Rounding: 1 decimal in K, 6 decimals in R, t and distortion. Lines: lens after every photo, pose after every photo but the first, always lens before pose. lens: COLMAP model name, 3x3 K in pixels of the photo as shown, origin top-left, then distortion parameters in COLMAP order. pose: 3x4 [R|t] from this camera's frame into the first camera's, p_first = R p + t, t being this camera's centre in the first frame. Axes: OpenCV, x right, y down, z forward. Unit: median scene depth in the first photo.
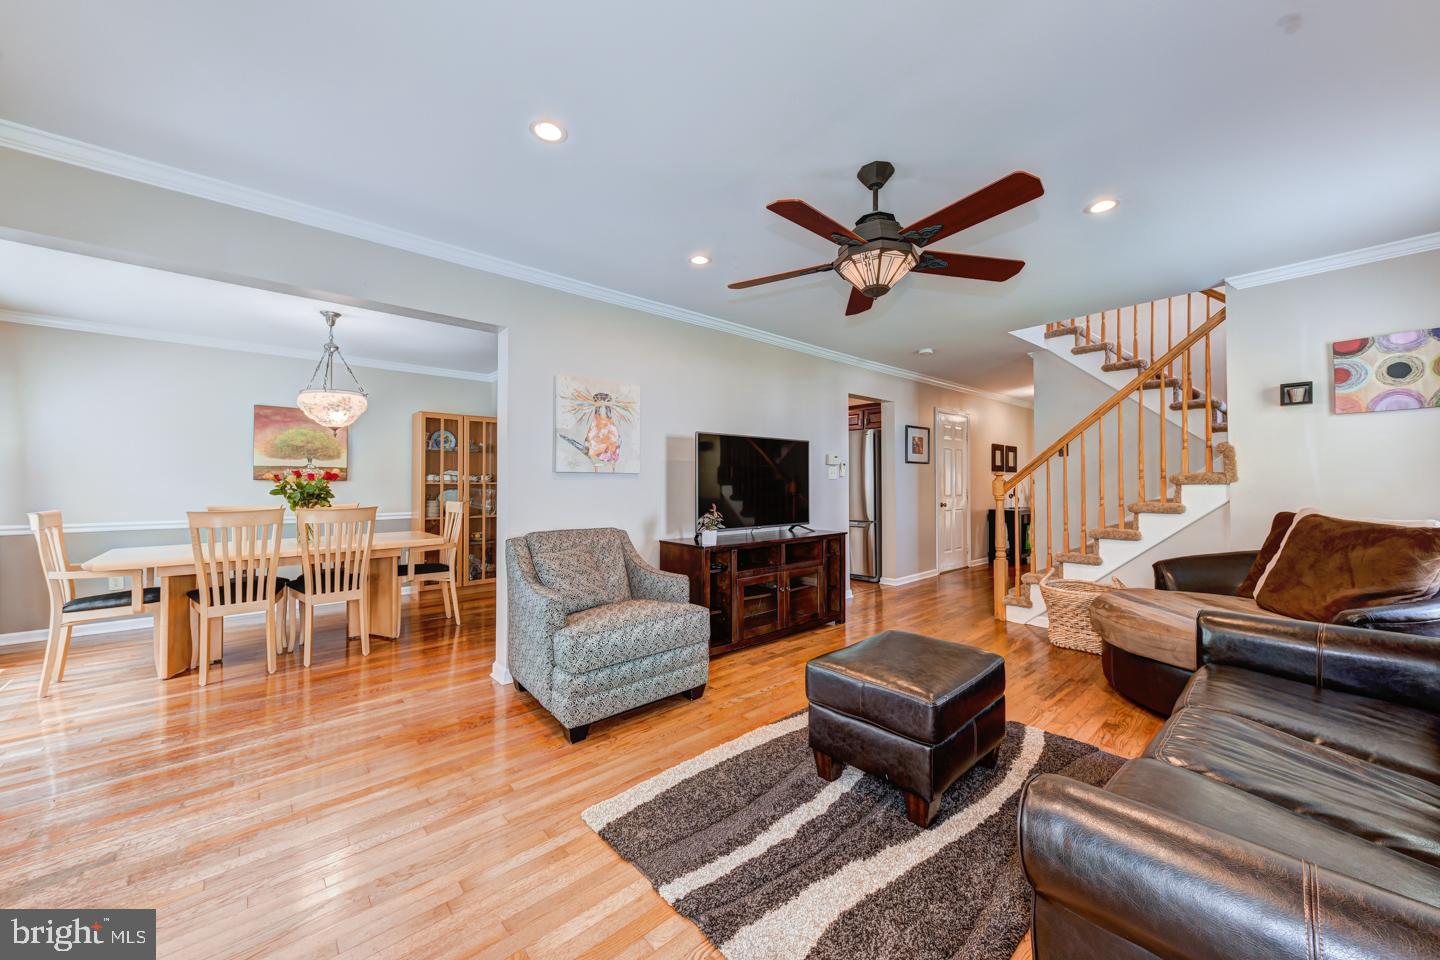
lens RADIAL K [[513.7, 0, 717.6], [0, 513.7, 478.5], [0, 0, 1]] dist [0.013986, -0.000395]
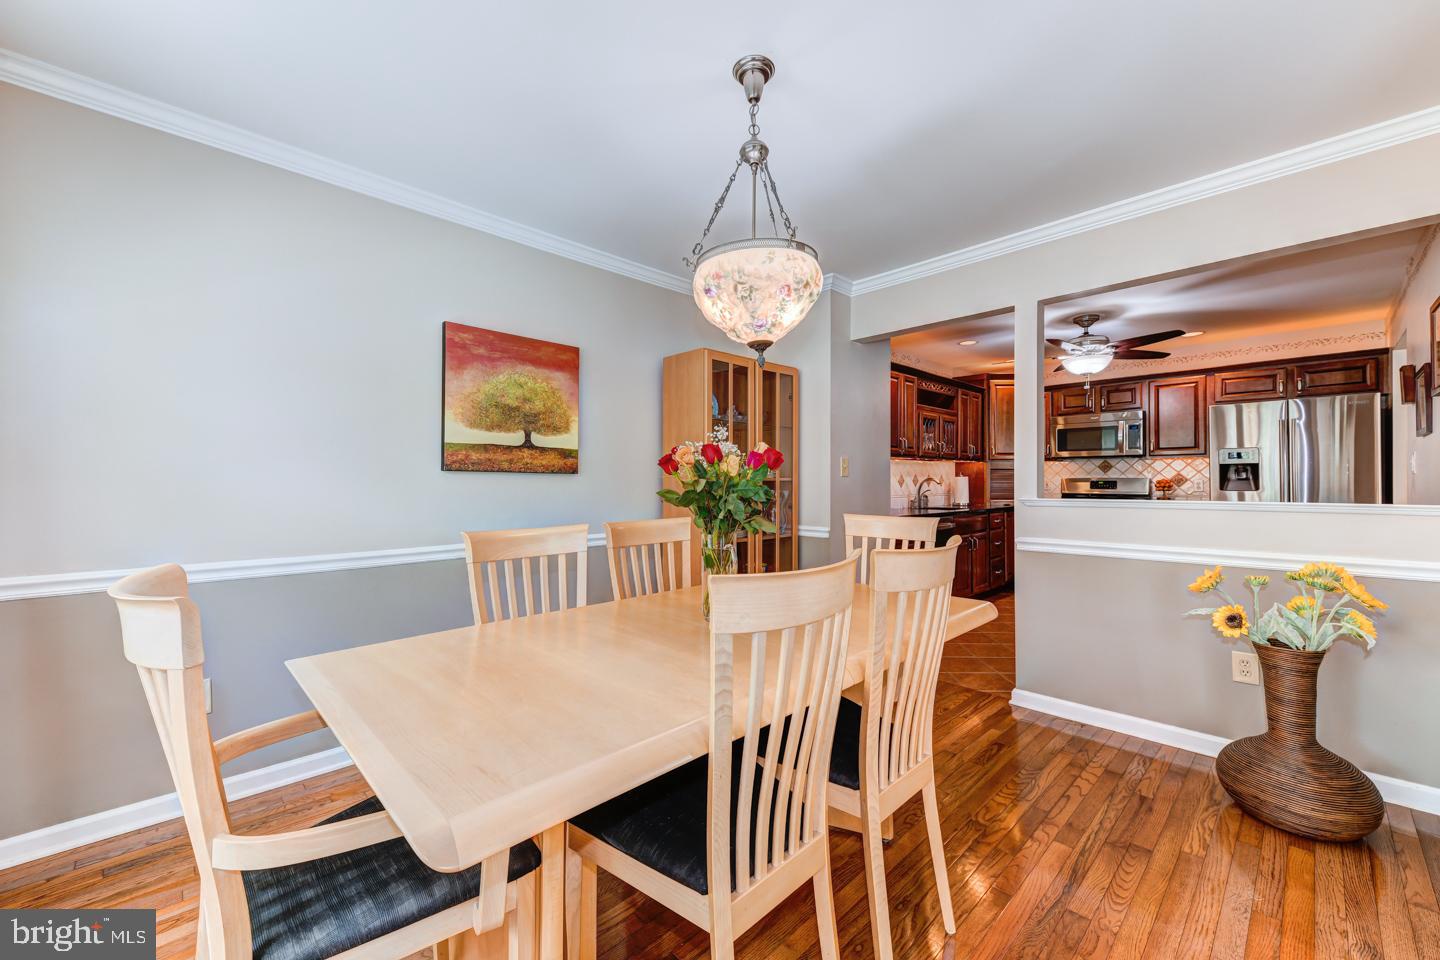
lens RADIAL K [[561.2, 0, 722.3], [0, 561.2, 480.7], [0, 0, 1]] dist [0.016054, 0.000260]
pose [[0.999617, 0.003000, 0.027512, -0.873054], [-0.003207, 0.999967, 0.007494, 0.010363], [-0.027489, -0.007579, 0.999593, 0.606651]]
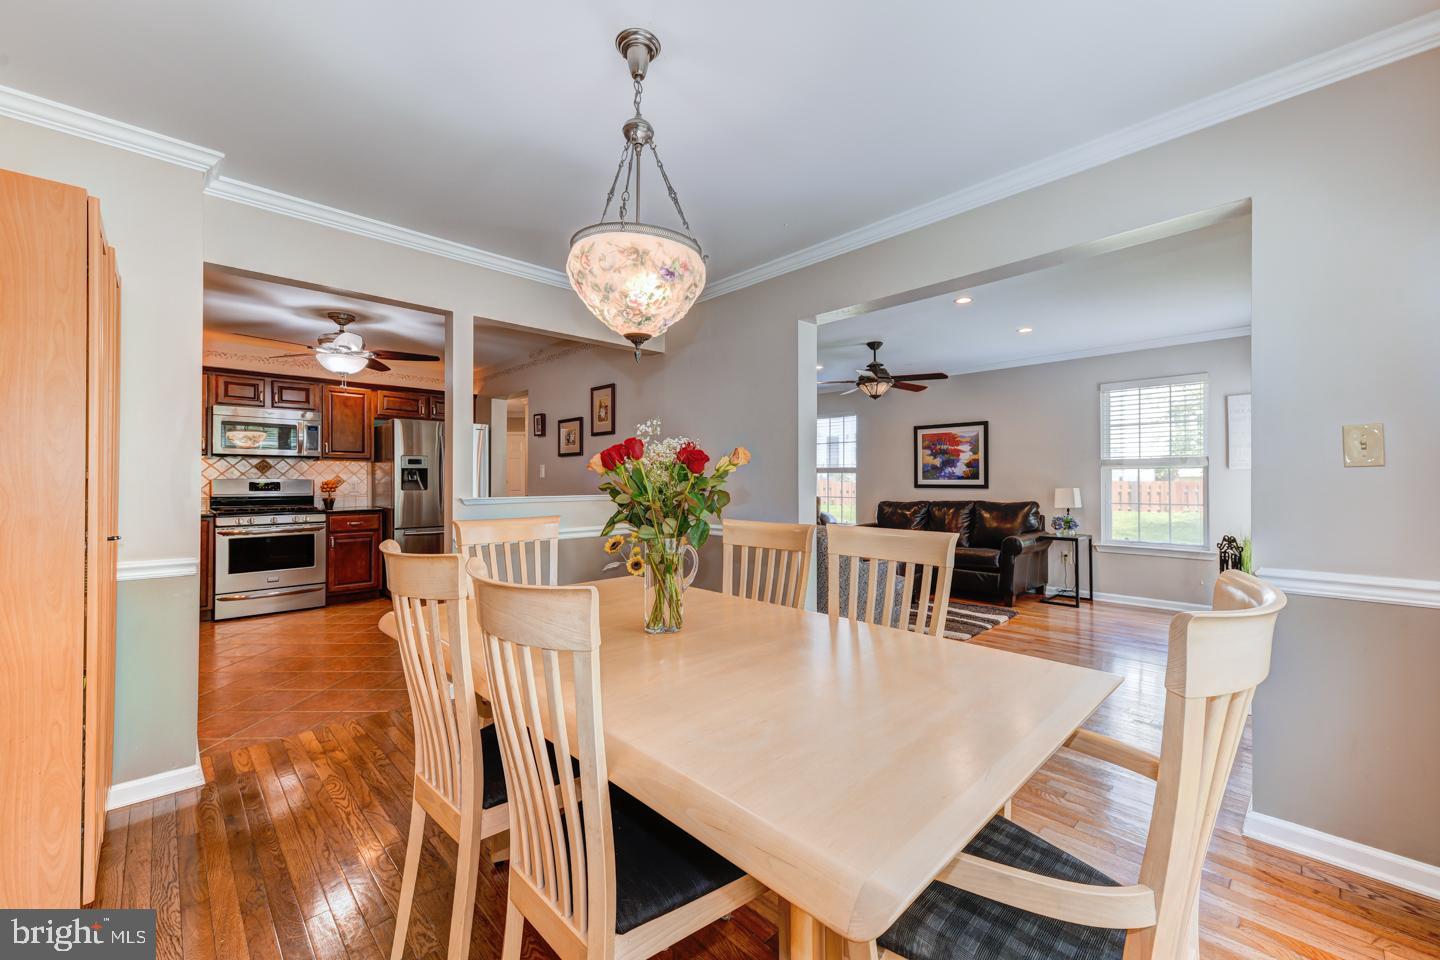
lens RADIAL K [[567.5, 0, 722.7], [0, 567.5, 479.1], [0, 0, 1]] dist [0.021021, -0.000001]
pose [[-0.031415, 0.010269, 0.999454, -1.313064], [-0.007673, 0.999915, -0.010515, 0.018424], [-0.999477, -0.007999, -0.031334, 1.061976]]
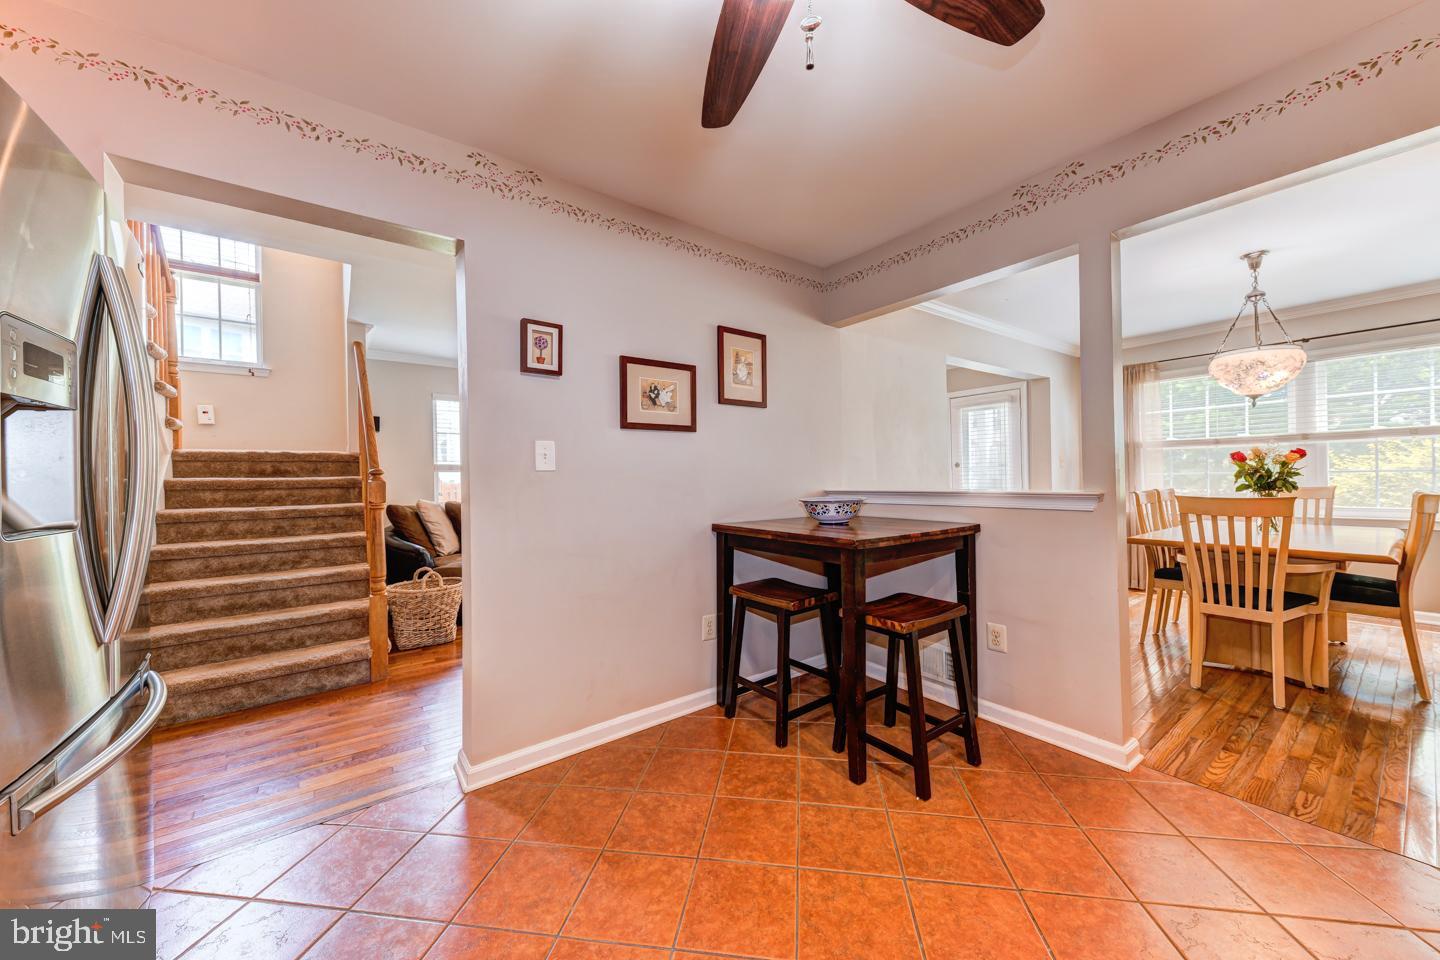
lens RADIAL K [[513.7, 0, 721.2], [0, 513.7, 478.2], [0, 0, 1]] dist [0.013986, -0.000395]
pose [[-0.994901, 0.023017, 0.098200, 0.020429], [0.022223, 0.999711, -0.009171, 0.022297], [-0.098382, -0.006942, -0.995124, 2.122461]]
